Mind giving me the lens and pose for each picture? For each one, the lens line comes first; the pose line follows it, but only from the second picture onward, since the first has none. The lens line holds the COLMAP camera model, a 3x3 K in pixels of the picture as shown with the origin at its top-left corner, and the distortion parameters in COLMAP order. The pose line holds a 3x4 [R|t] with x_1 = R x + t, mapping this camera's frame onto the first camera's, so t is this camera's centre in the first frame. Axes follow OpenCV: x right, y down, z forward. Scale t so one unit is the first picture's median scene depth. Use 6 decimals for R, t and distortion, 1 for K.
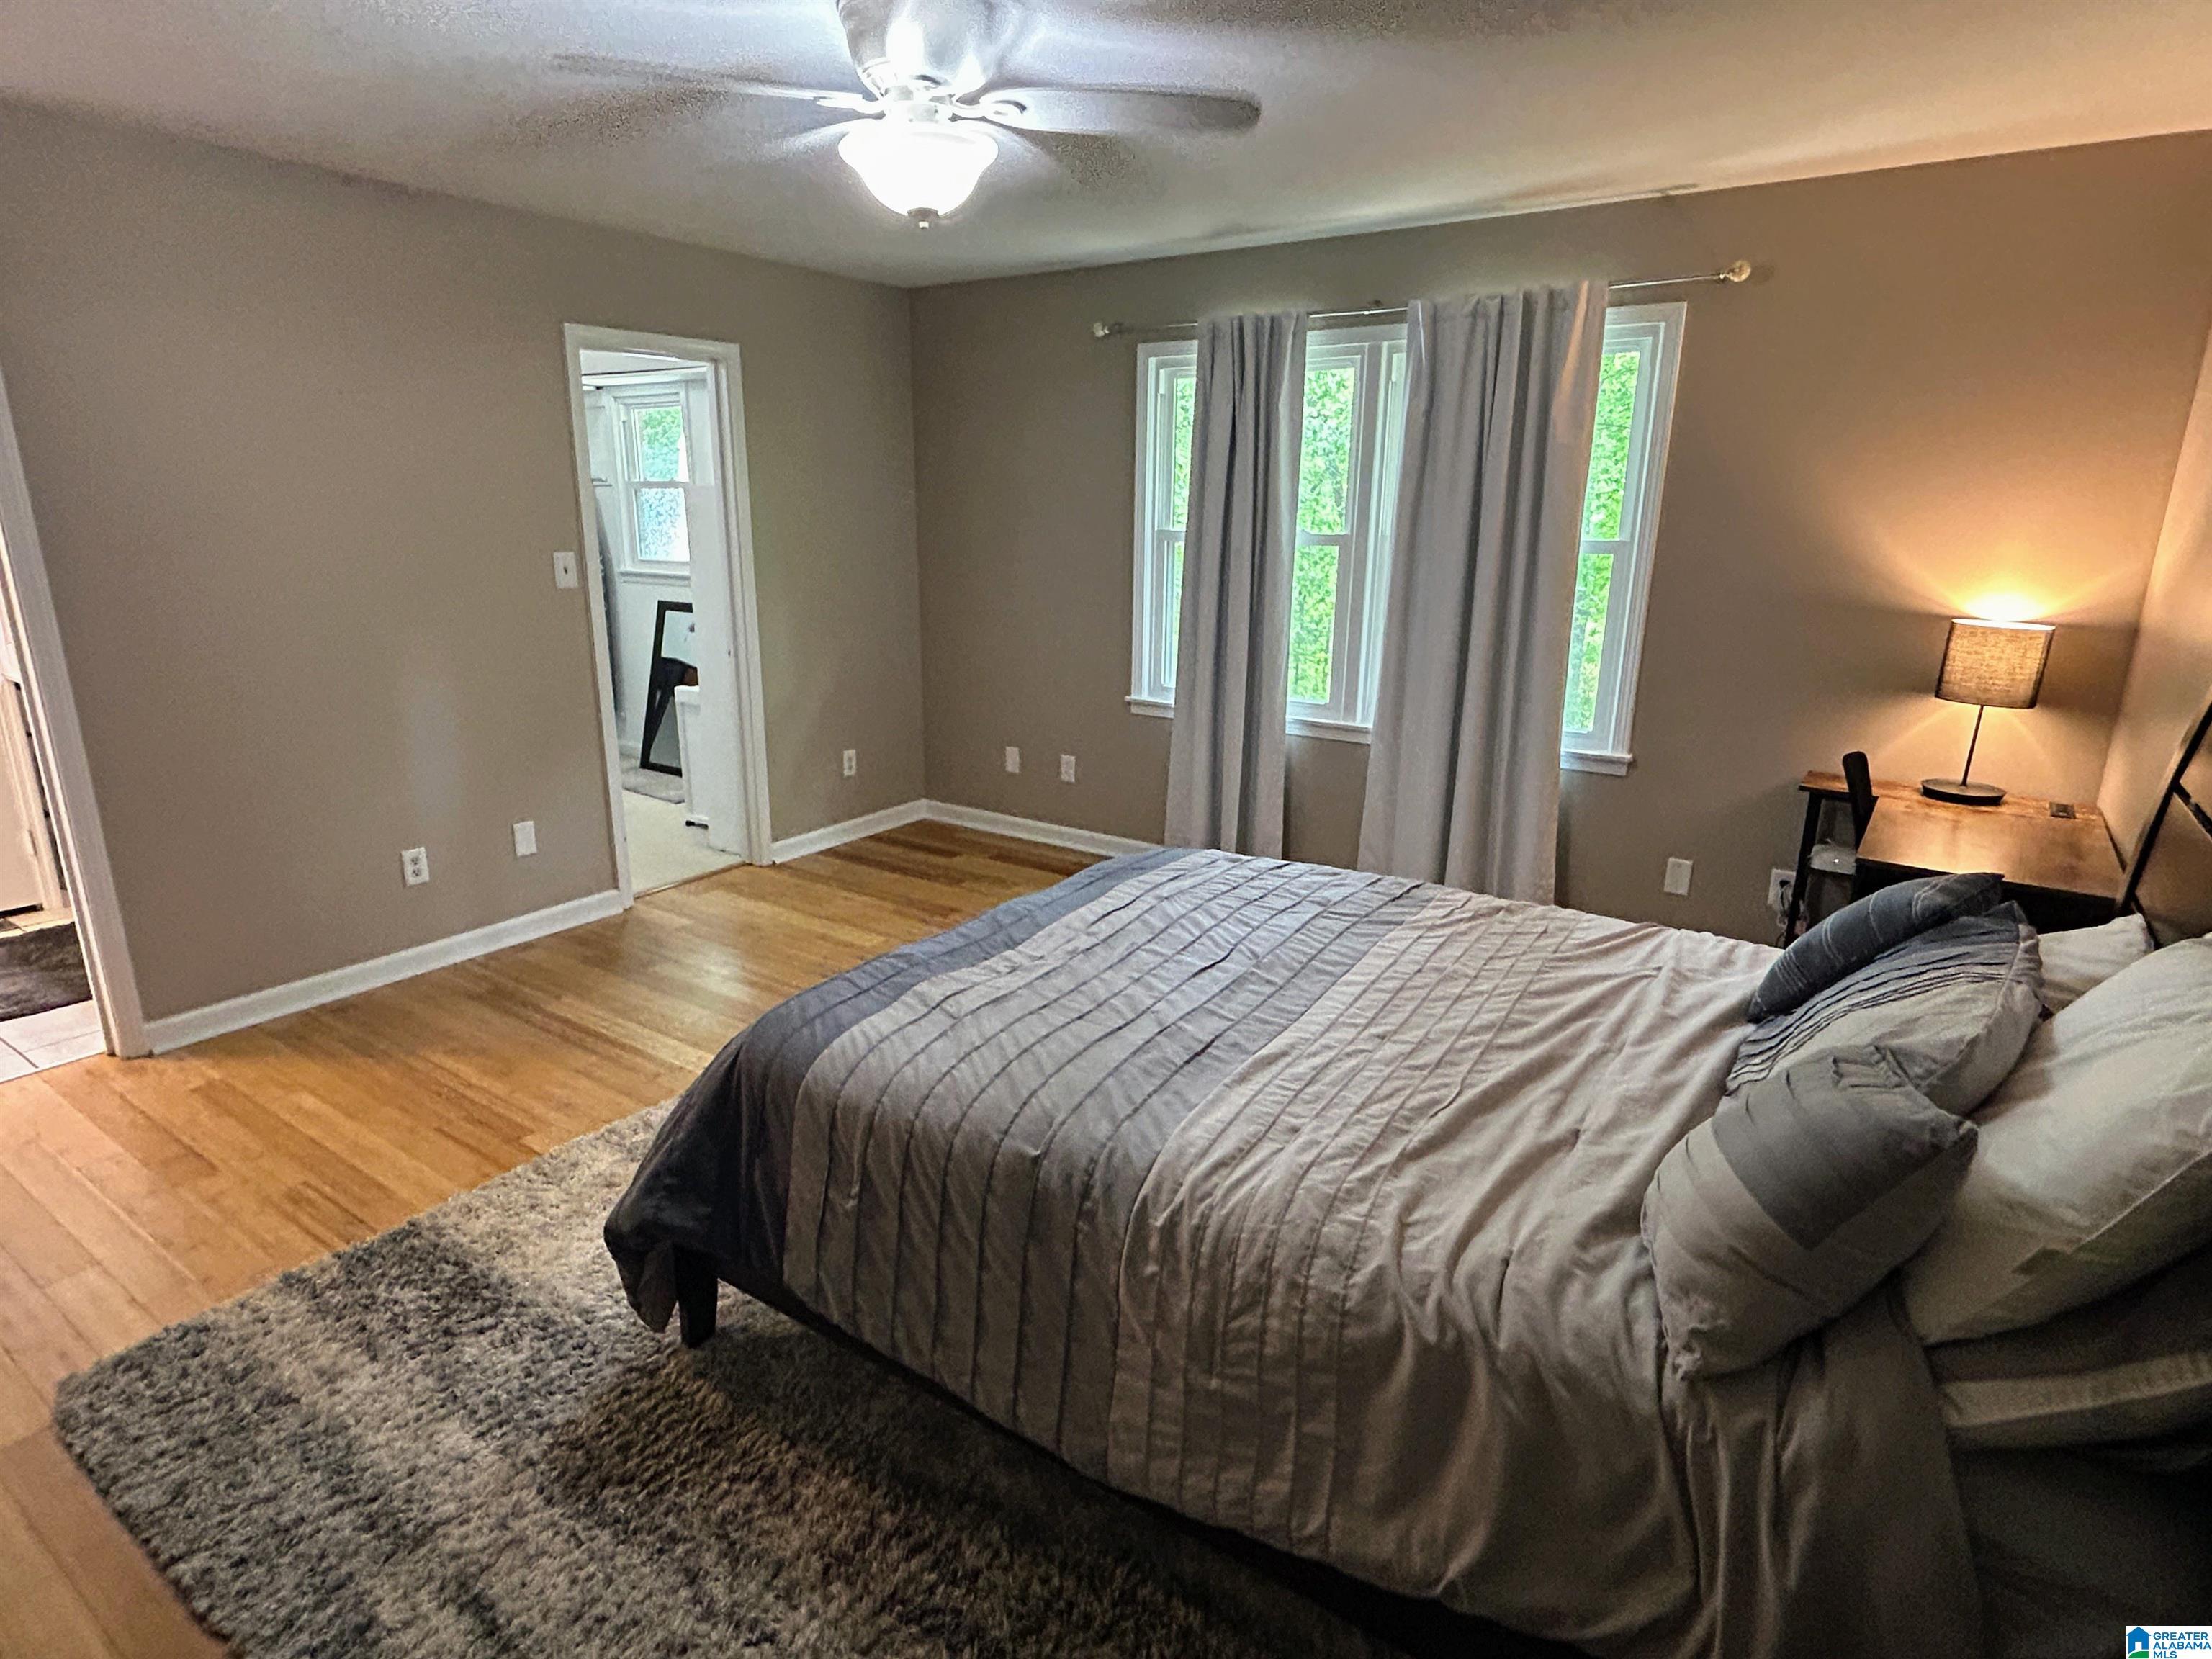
lens RADIAL K [[1188.6, 0, 1104.2], [0, 1188.6, 823.6], [0, 0, 1]] dist [-0.001849, 0.000196]
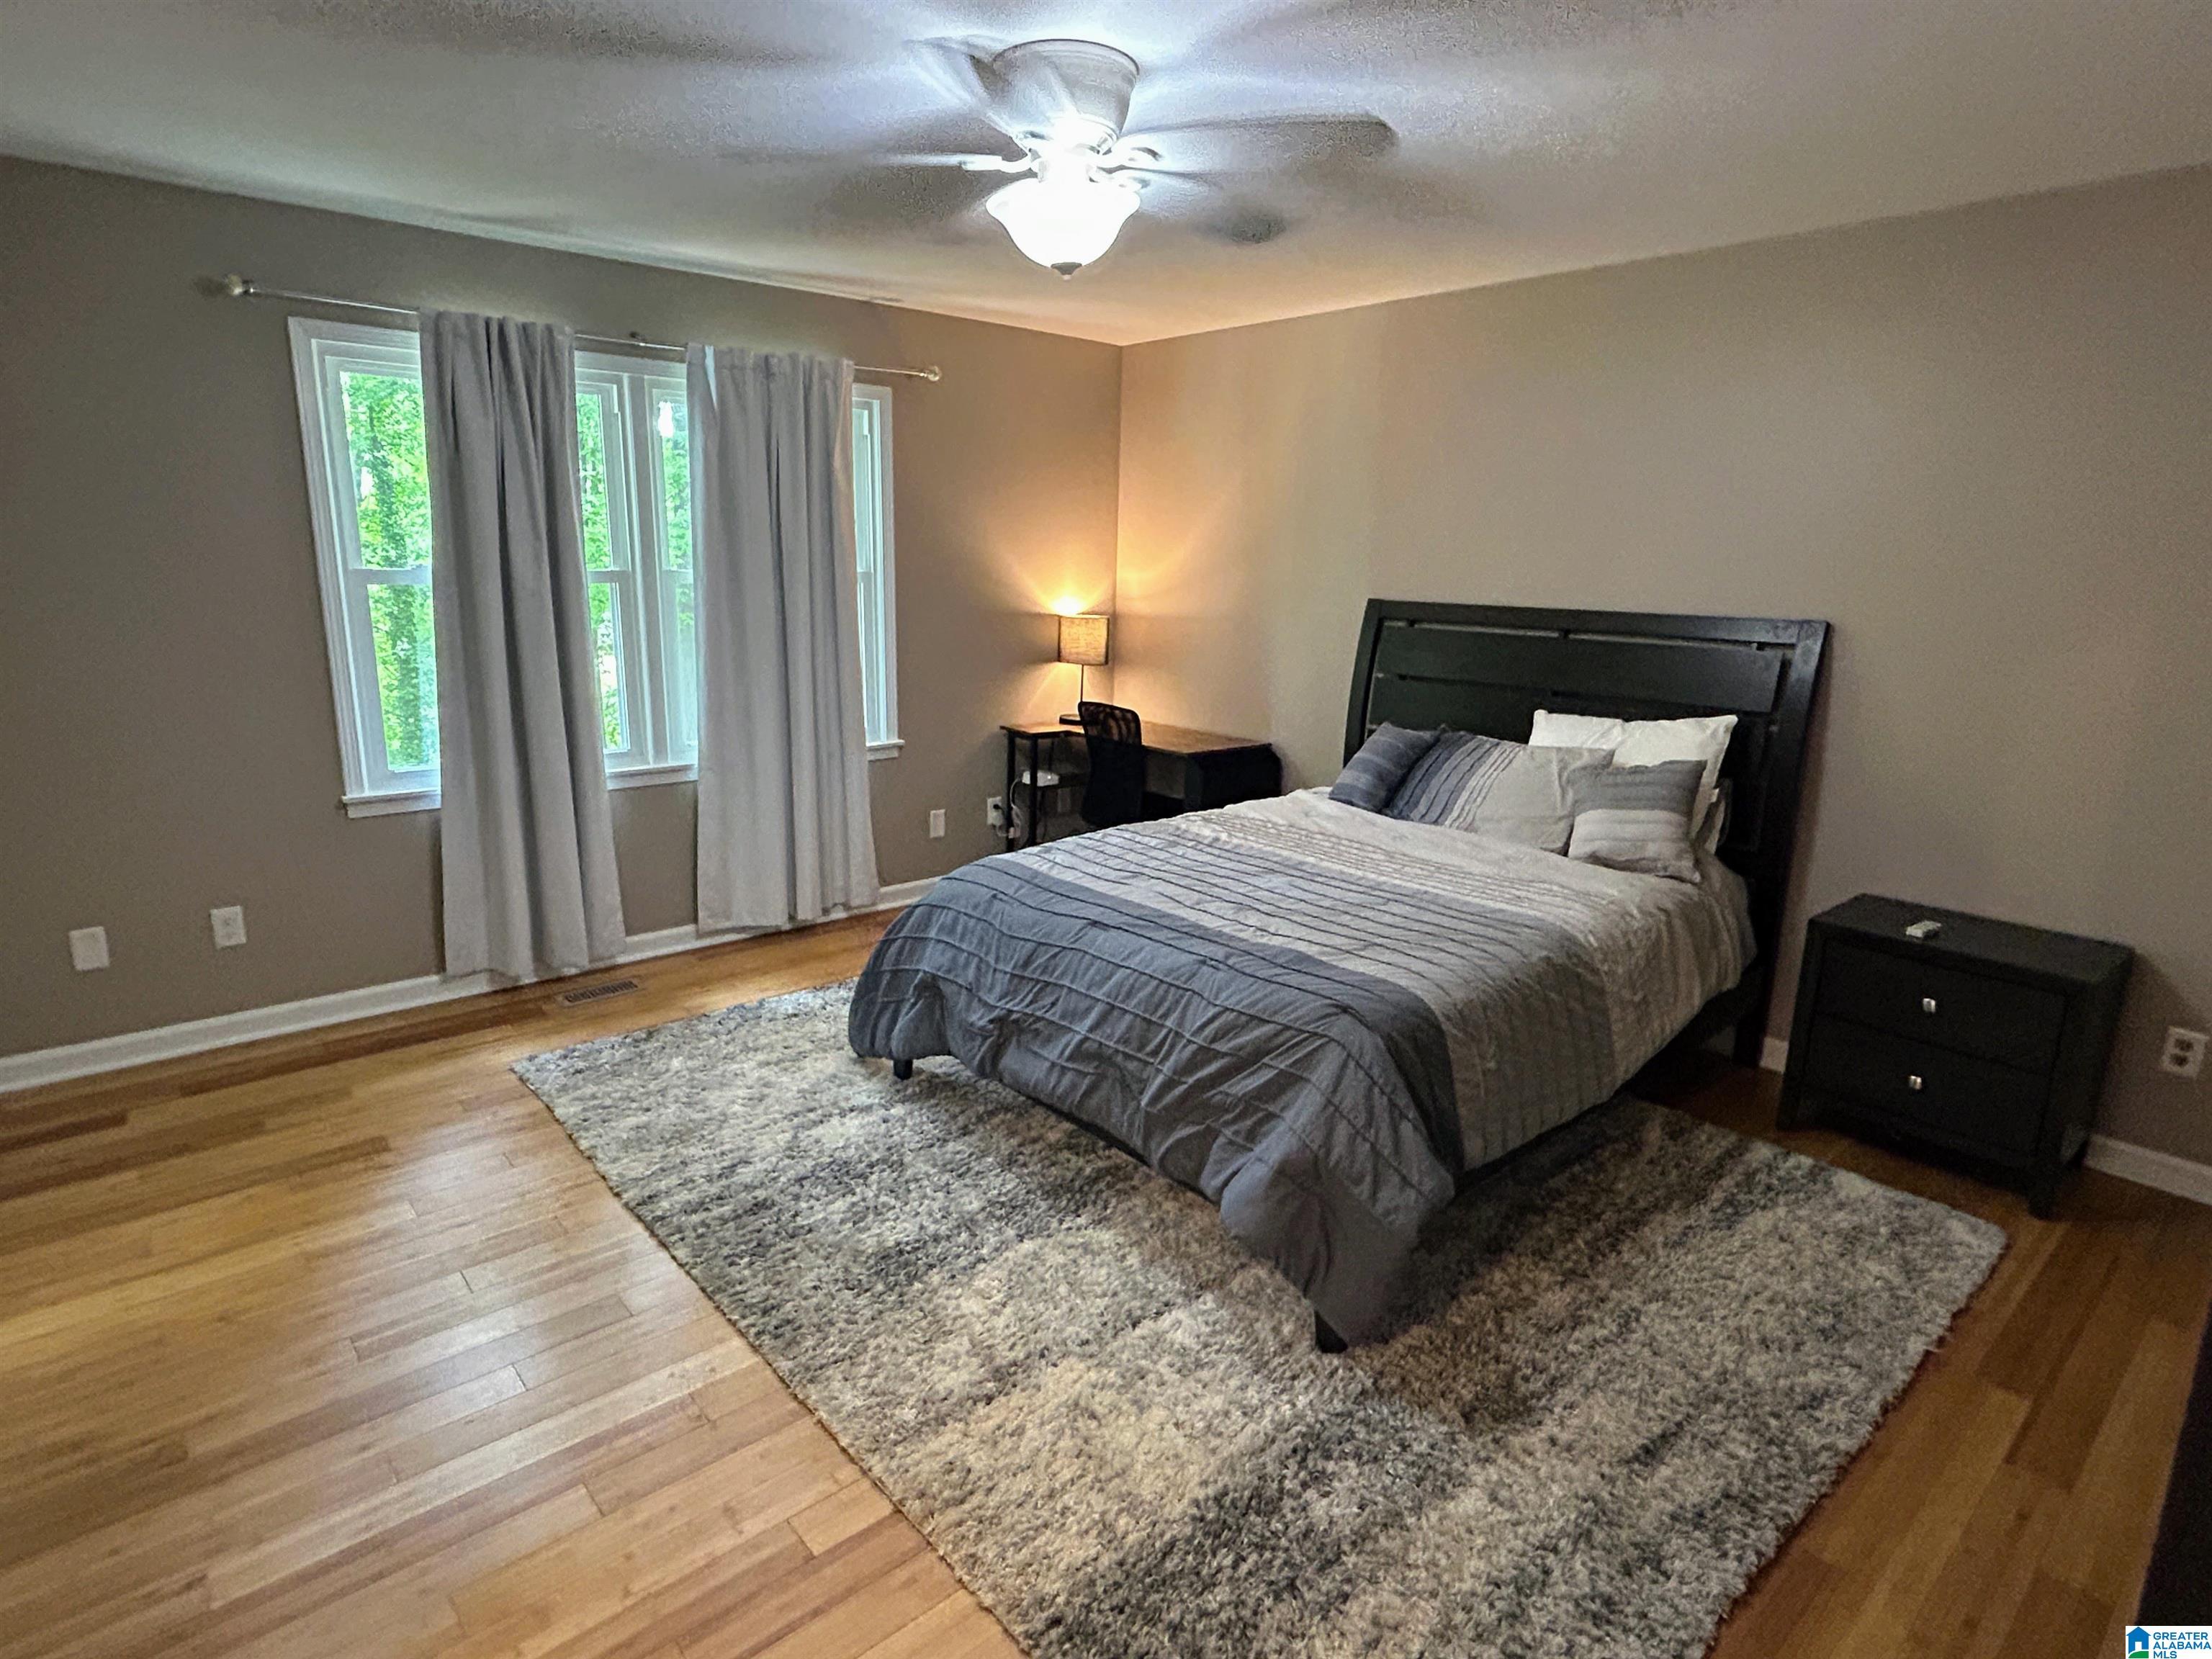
lens RADIAL K [[1188.6, 0, 1104.2], [0, 1188.6, 823.6], [0, 0, 1]] dist [-0.001849, 0.000196]
pose [[0.240587, -0.221054, 0.945121, -0.648420], [0.237739, 0.957482, 0.163427, -0.114831], [-0.941062, 0.185374, 0.282911, 0.411119]]
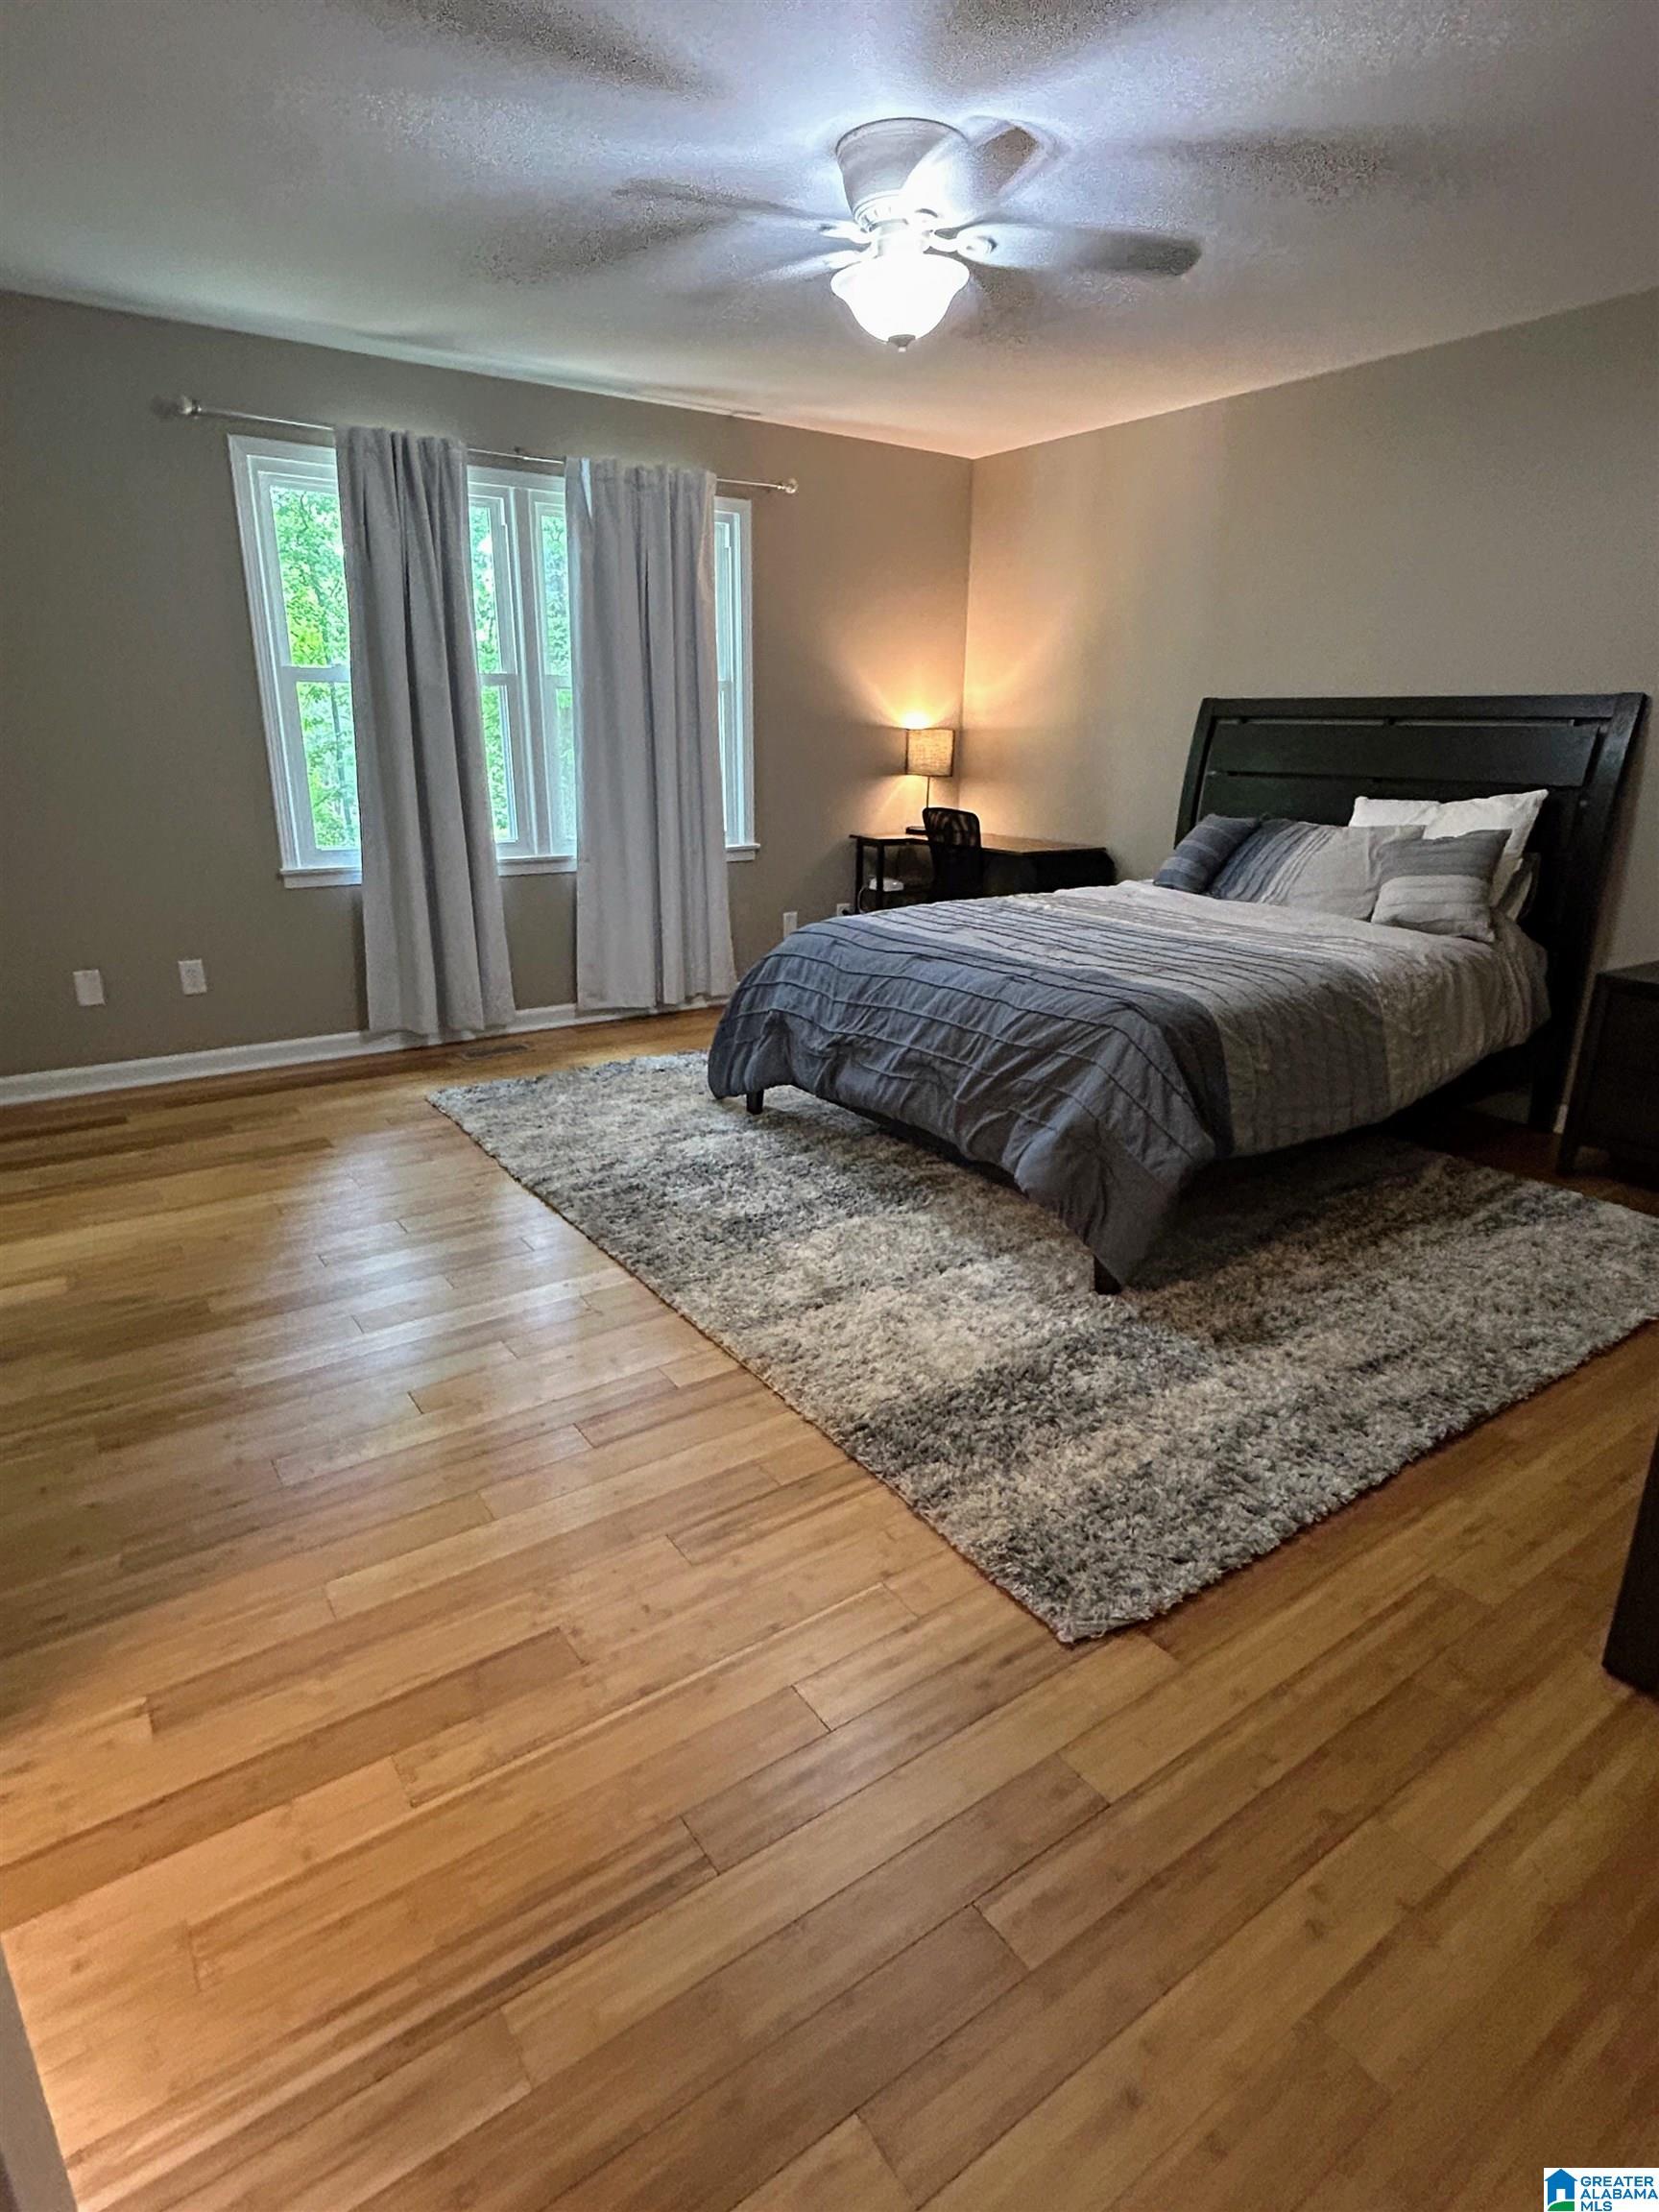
lens RADIAL K [[1188.6, 0, 840.9], [0, 1188.6, 1108.0], [0, 0, 1]] dist [-0.001849, 0.000196]
pose [[0.340379, -0.295653, 0.892598, -0.753638], [0.239798, 0.945187, 0.221629, -0.043854], [-0.909197, 0.138606, 0.392619, 0.377271]]
